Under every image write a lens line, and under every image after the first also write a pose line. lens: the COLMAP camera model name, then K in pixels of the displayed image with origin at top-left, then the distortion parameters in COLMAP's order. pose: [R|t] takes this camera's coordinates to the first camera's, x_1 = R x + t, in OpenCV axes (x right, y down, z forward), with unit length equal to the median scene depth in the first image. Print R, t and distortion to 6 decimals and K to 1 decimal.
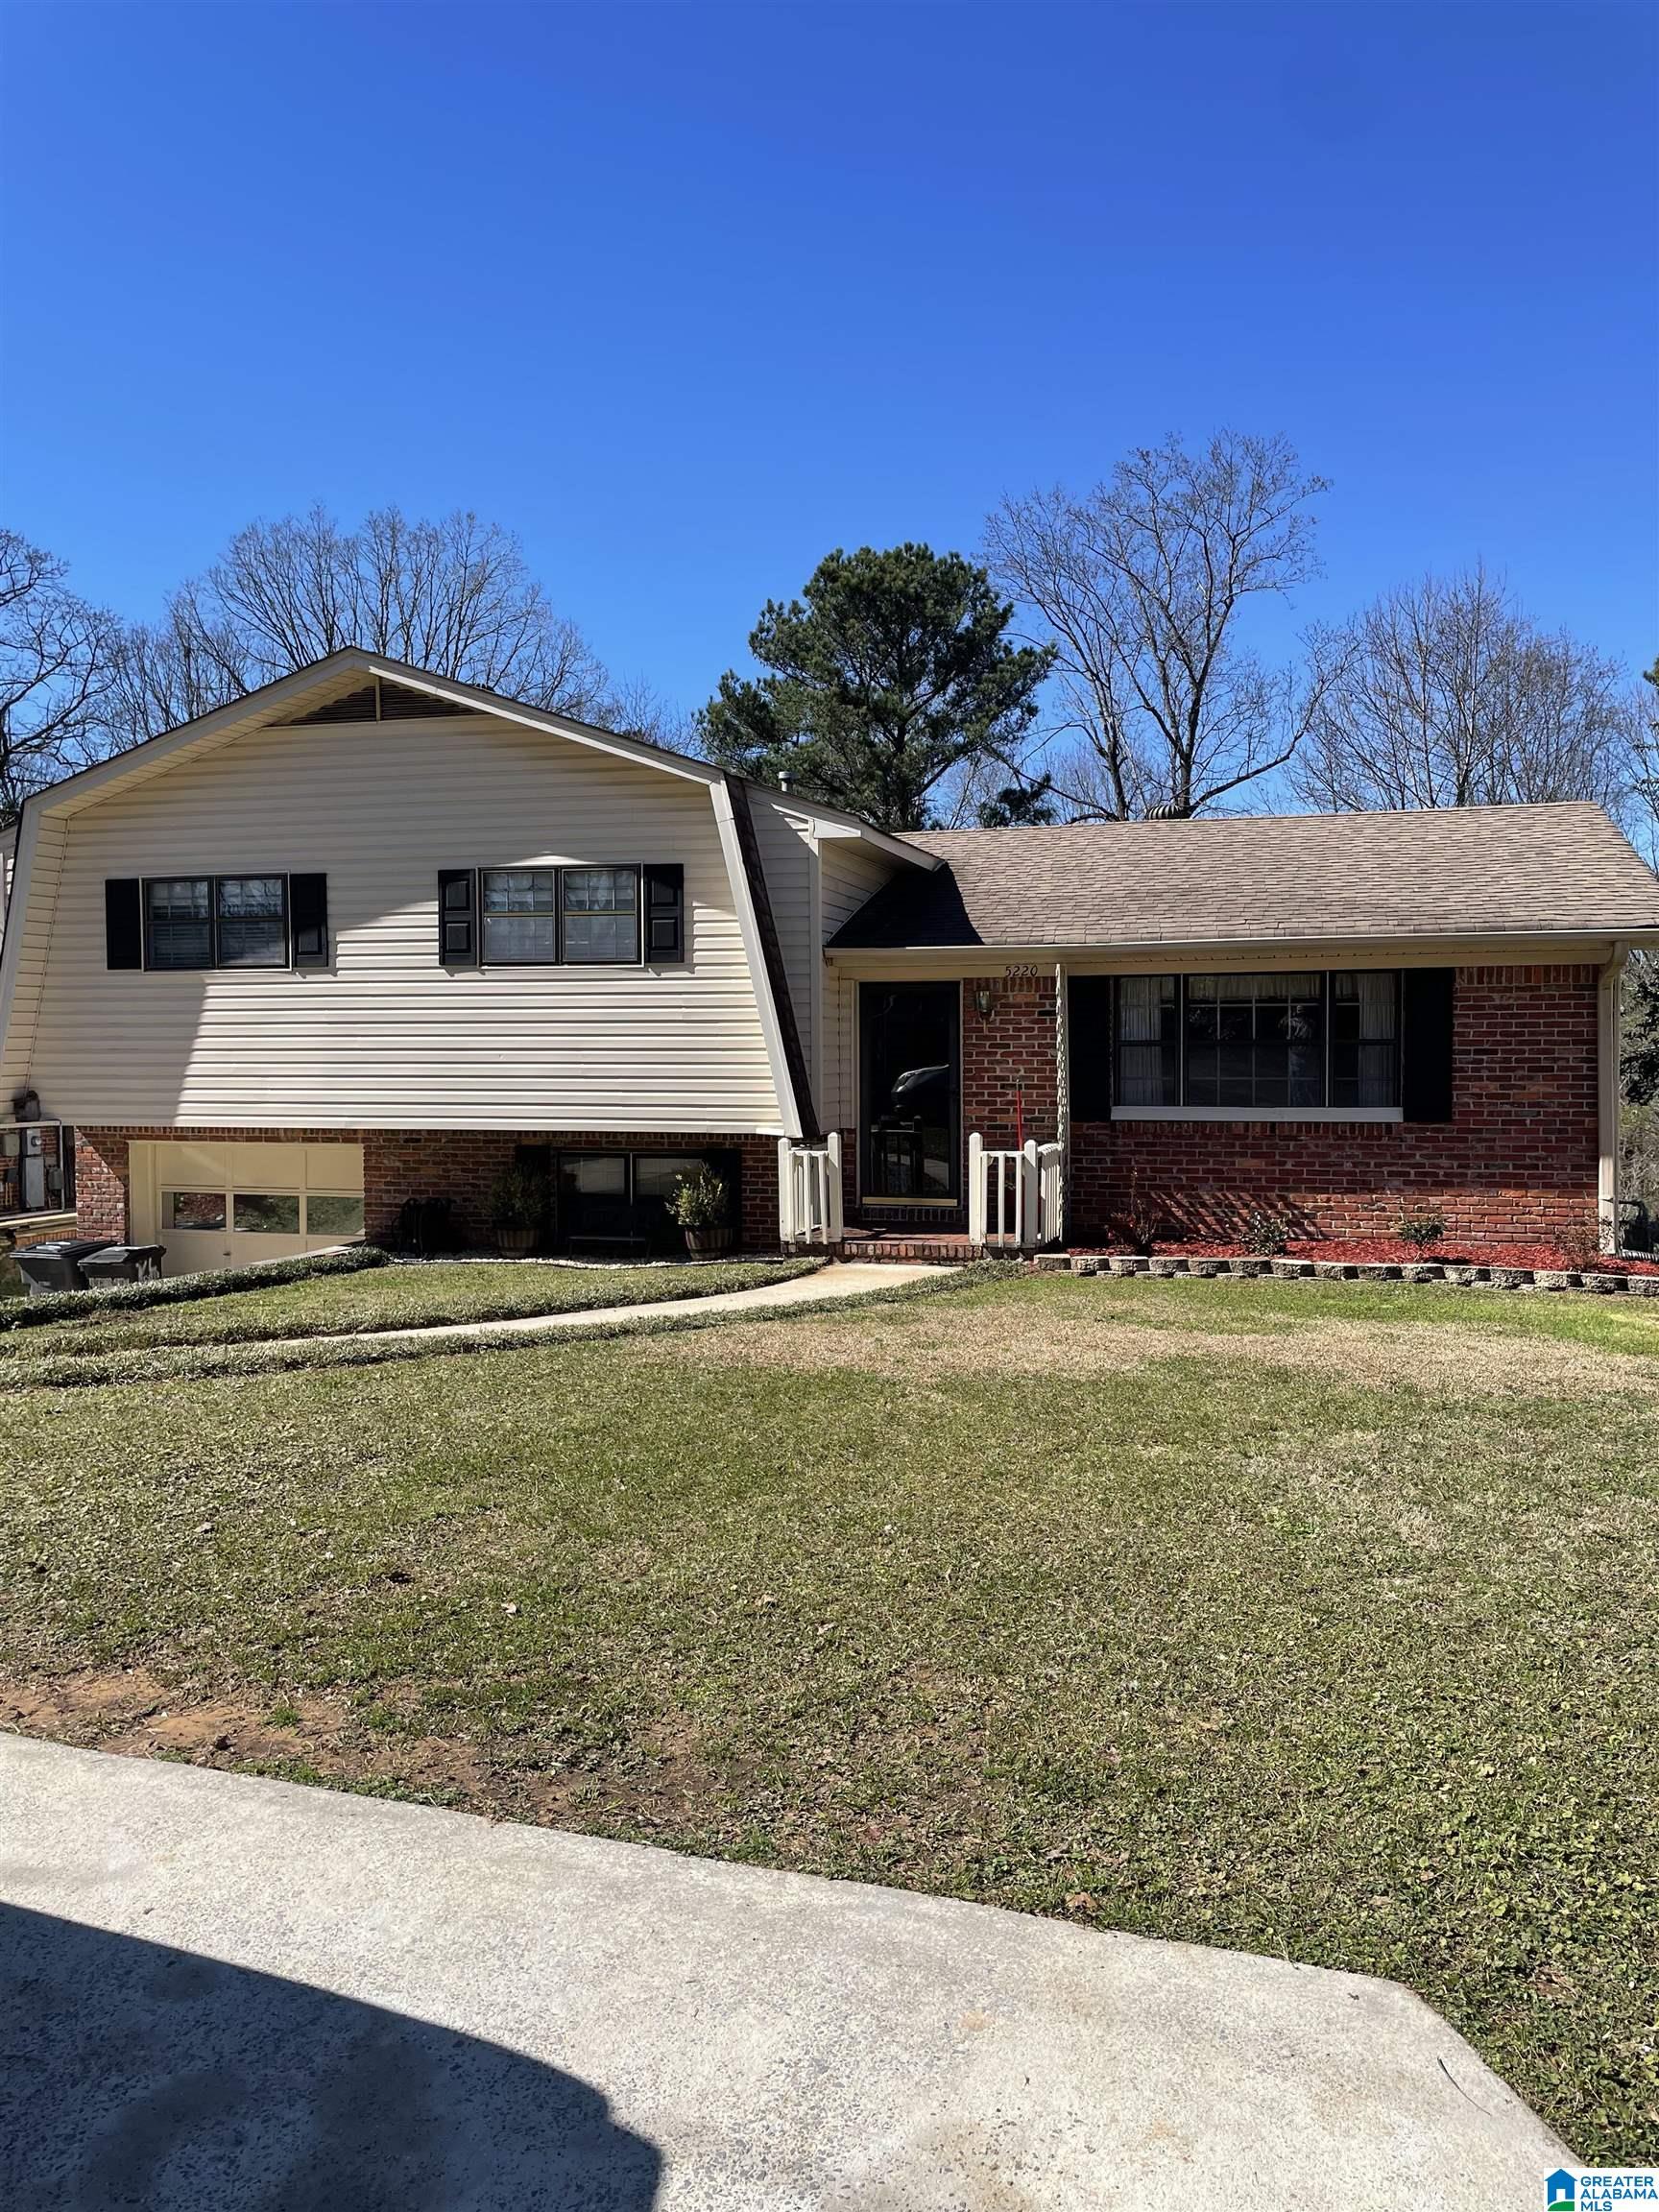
lens RADIAL K [[1633.4, 0, 833.5], [0, 1633.4, 1100.3], [0, 0, 1]] dist [0.058848, -0.007629]
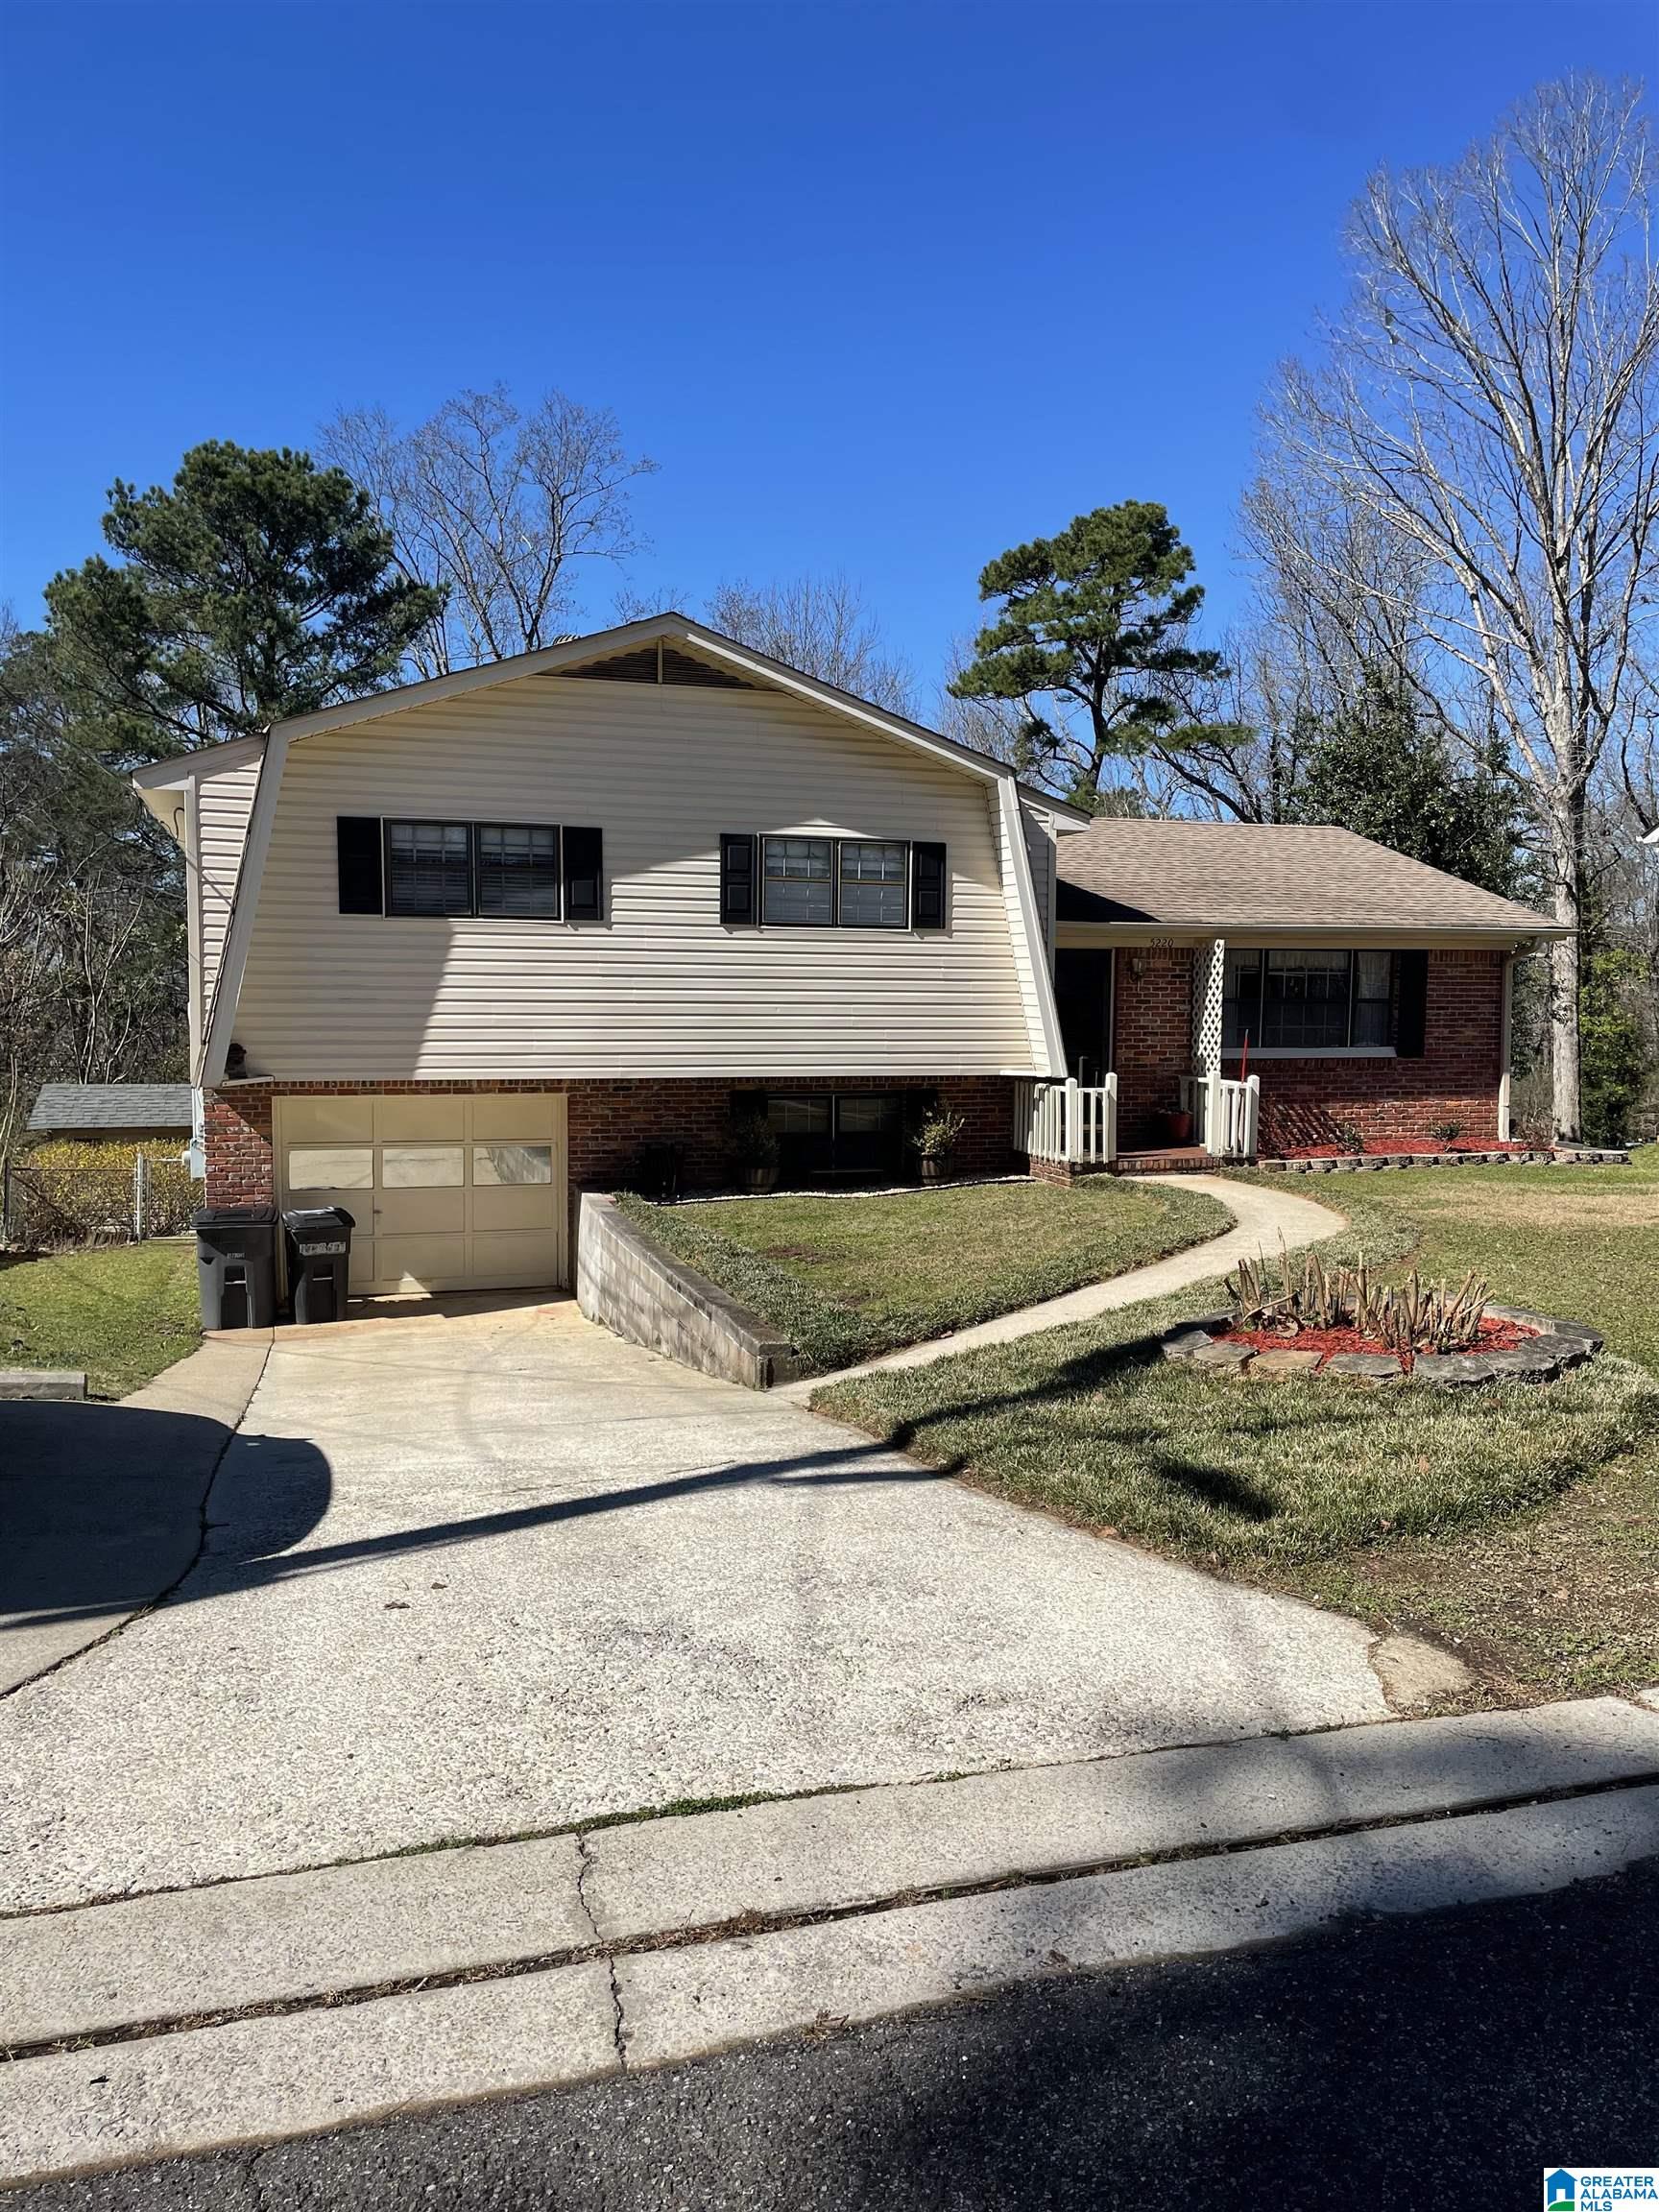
lens RADIAL K [[1633.4, 0, 846.1], [0, 1633.4, 1114.9], [0, 0, 1]] dist [0.058848, -0.007629]
pose [[0.834334, -0.033460, 0.550243, -0.755242], [0.007213, 0.998733, 0.049795, -0.010093], [-0.551212, -0.037577, 0.833519, 0.063535]]
